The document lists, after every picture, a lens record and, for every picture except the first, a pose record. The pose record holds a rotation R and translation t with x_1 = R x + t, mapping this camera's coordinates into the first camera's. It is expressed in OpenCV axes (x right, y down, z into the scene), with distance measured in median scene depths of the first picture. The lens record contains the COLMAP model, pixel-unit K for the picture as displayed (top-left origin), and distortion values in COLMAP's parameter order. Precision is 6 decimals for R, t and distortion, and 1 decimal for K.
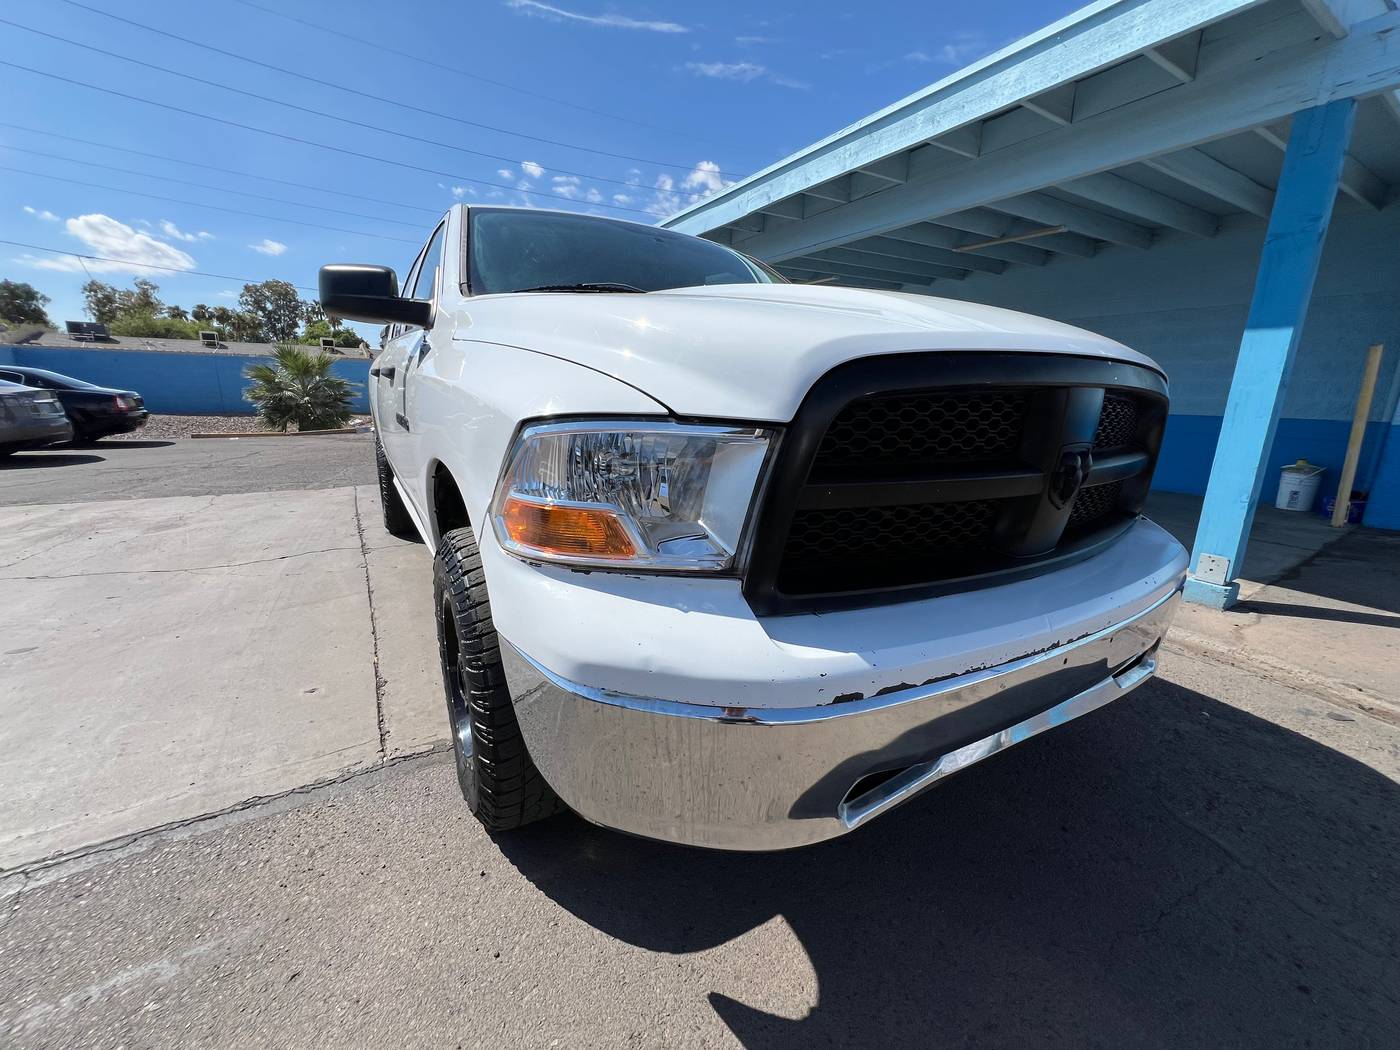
lens RADIAL K [[571.0, 0, 702.0], [0, 571.0, 526.9], [0, 0, 1]] dist [-0.001365, 0.000374]
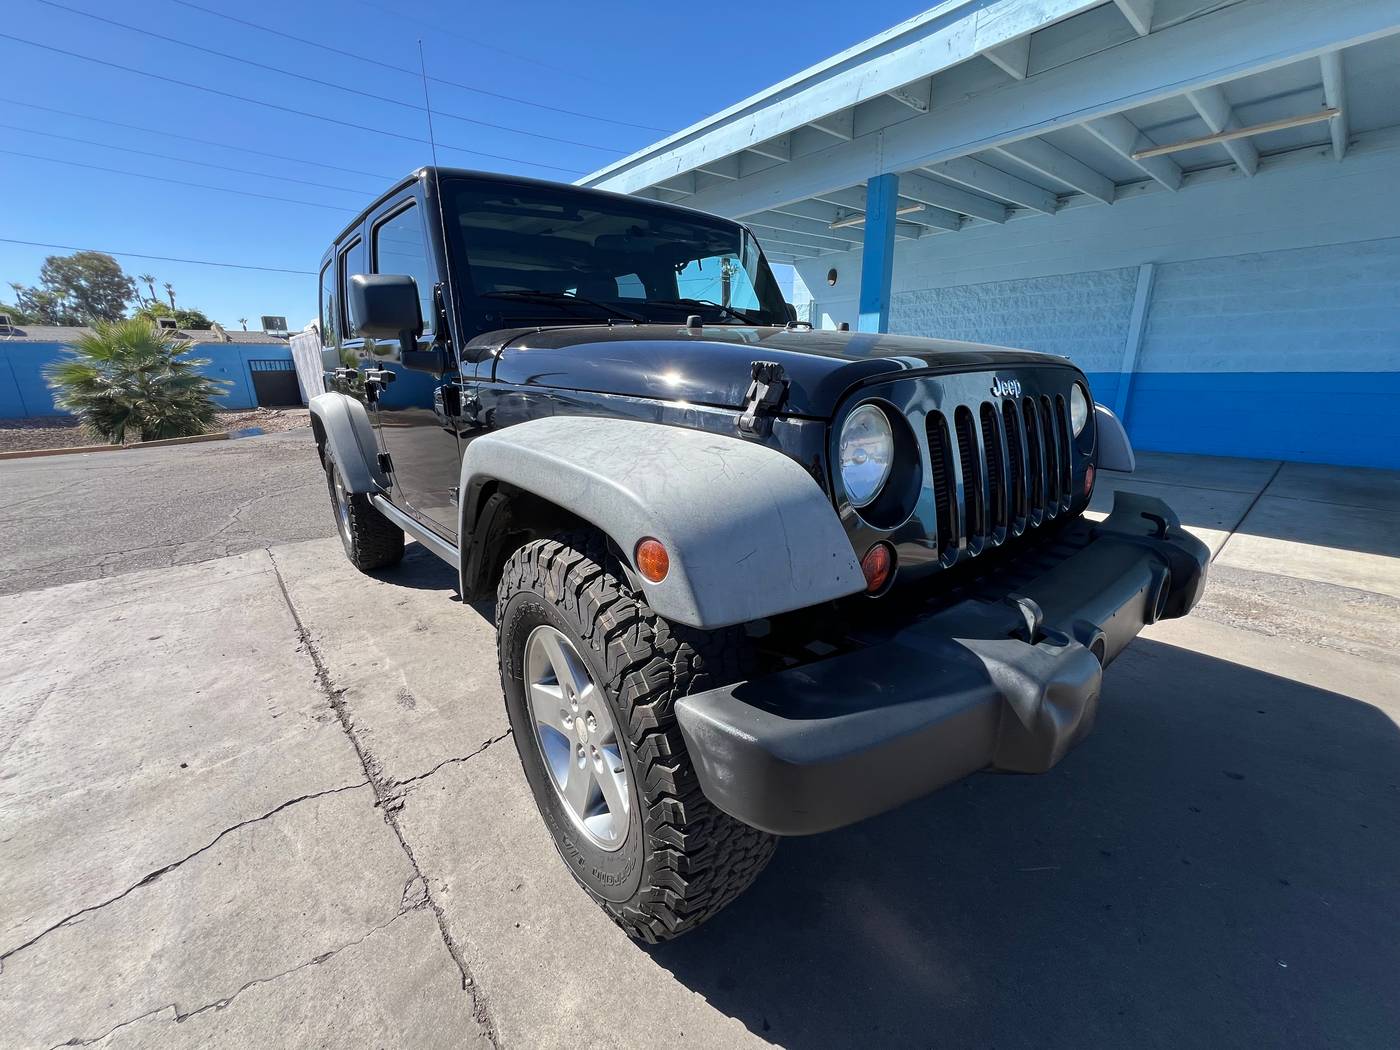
lens RADIAL K [[571.0, 0, 702.1], [0, 571.0, 525.3], [0, 0, 1]] dist [-0.001365, 0.000374]
pose [[0.985616, -0.078887, 0.149458, -0.077972], [0.072812, 0.996298, 0.045701, -0.027576], [-0.152510, -0.034161, 0.987711, 0.108820]]
